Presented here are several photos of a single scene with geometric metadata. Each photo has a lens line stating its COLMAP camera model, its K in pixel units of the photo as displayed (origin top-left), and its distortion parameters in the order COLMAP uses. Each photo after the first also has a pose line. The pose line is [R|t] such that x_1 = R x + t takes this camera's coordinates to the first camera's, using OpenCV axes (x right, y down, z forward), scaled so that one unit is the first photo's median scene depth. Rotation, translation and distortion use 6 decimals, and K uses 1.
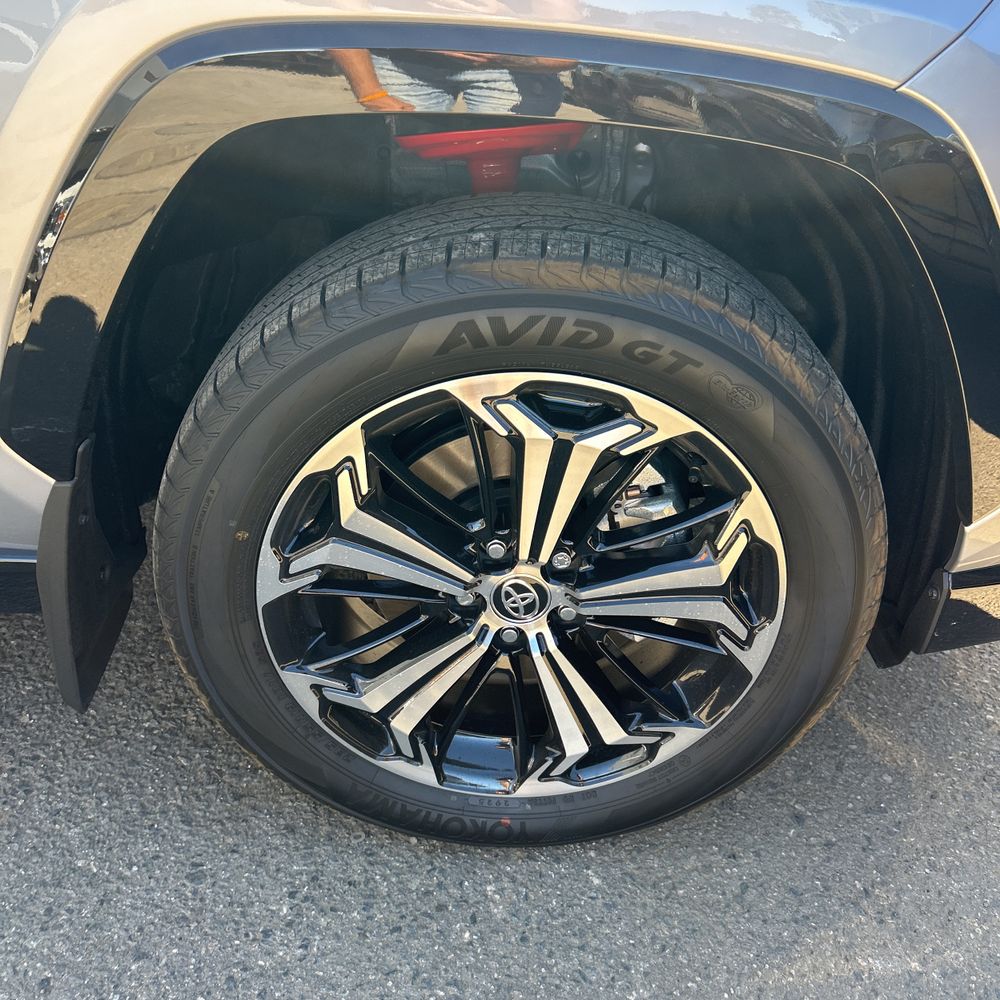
lens RADIAL K [[1024.0, 0, 481.2], [0, 1024.0, 479.5], [0, 0, 1]] dist [0.048140, -0.048093]
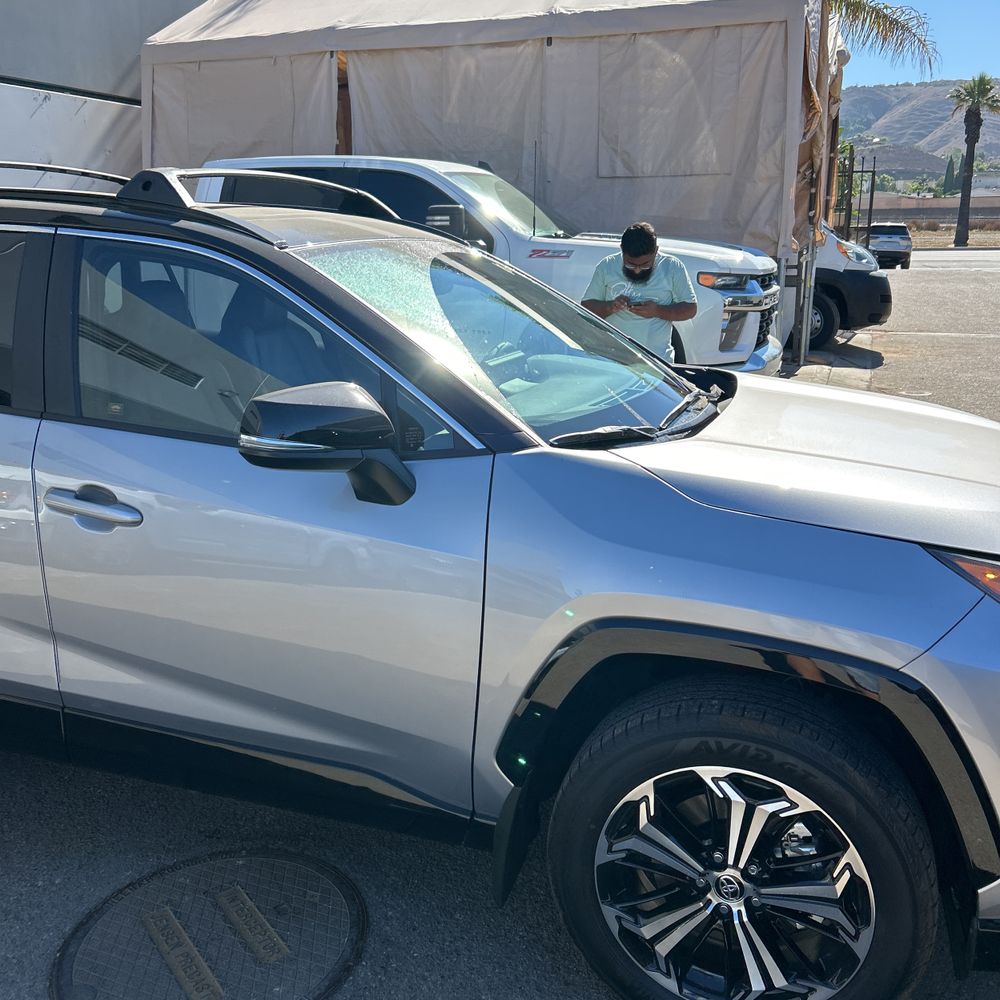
lens RADIAL K [[1012.6, 0, 501.0], [0, 1012.6, 488.4], [0, 0, 1]] dist [0.035988, -0.015142]
pose [[0.946303, 0.061883, -0.317301, 0.198544], [-0.153696, 0.949608, -0.273172, -0.004722], [0.284407, 0.307271, 0.908128, -1.100990]]
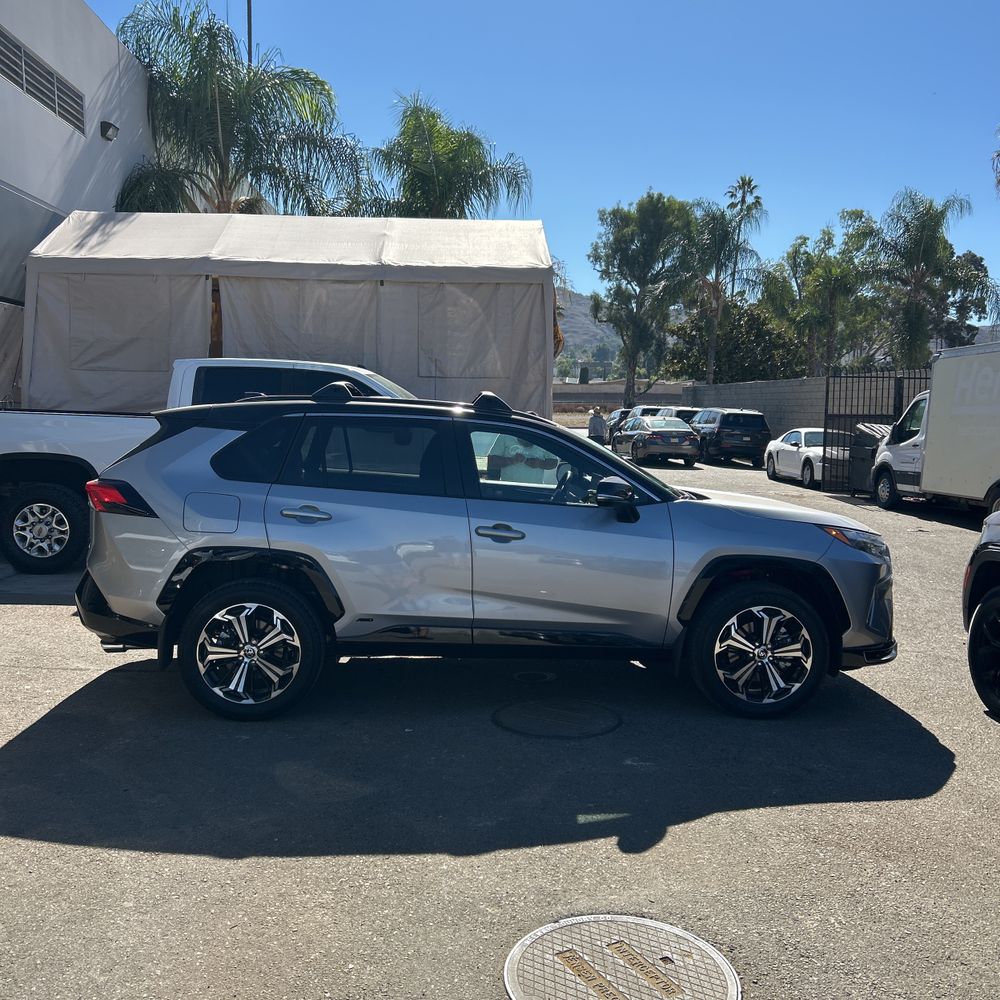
lens RADIAL K [[1009.9, 0, 502.6], [0, 1009.9, 478.0], [0, 0, 1]] dist [0.072845, -0.129831]
pose [[0.998773, -0.001330, 0.049505, -1.617071], [0.024122, 0.886094, -0.462878, 1.769256], [-0.043250, 0.463504, 0.885039, -4.144190]]
